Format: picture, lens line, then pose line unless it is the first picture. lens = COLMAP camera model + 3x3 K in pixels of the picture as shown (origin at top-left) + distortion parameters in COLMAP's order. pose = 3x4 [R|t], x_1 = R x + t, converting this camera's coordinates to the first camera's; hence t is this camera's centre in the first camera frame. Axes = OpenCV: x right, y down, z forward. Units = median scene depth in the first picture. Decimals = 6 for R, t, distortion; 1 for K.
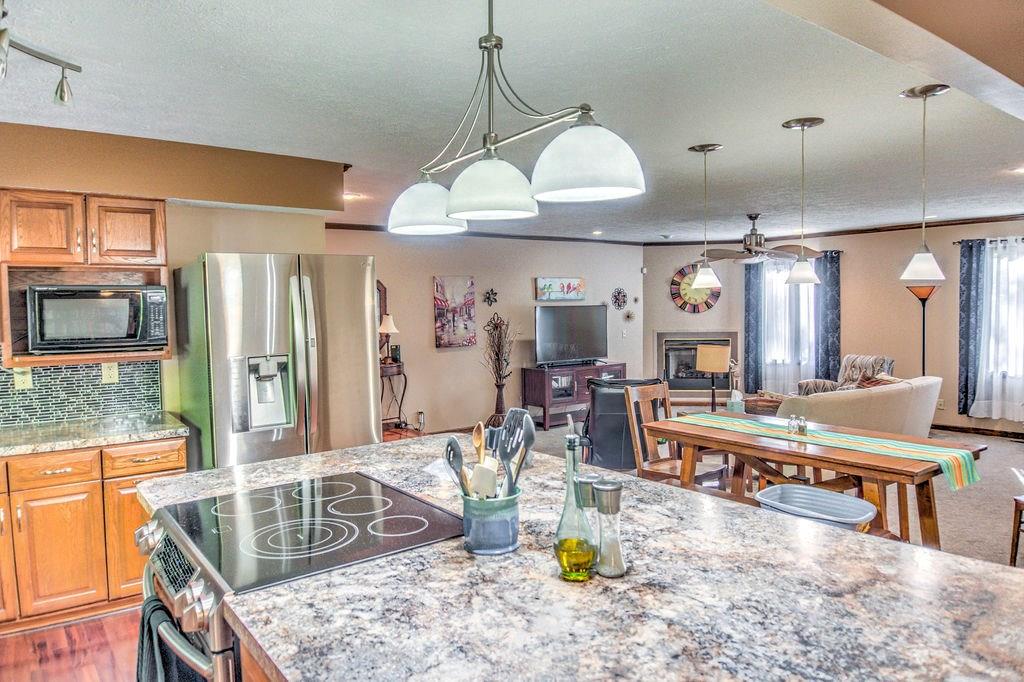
lens RADIAL K [[686.8, 0, 507.5], [0, 686.8, 335.5], [0, 0, 1]] dist [-0.005544, -0.030663]
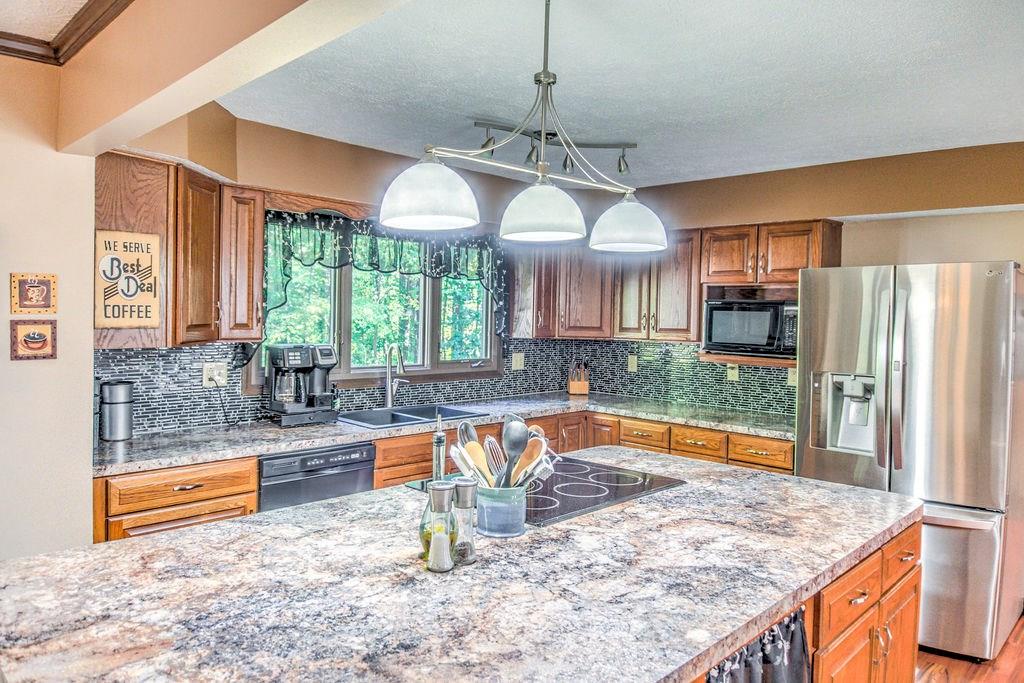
lens RADIAL K [[686.8, 0, 515.9], [0, 686.8, 347.4], [0, 0, 1]] dist [-0.005544, -0.030663]
pose [[0.151713, 0.067591, -0.986111, 1.261608], [-0.069368, 0.995927, 0.057592, -0.075732], [0.985988, 0.059667, 0.155784, 0.959863]]
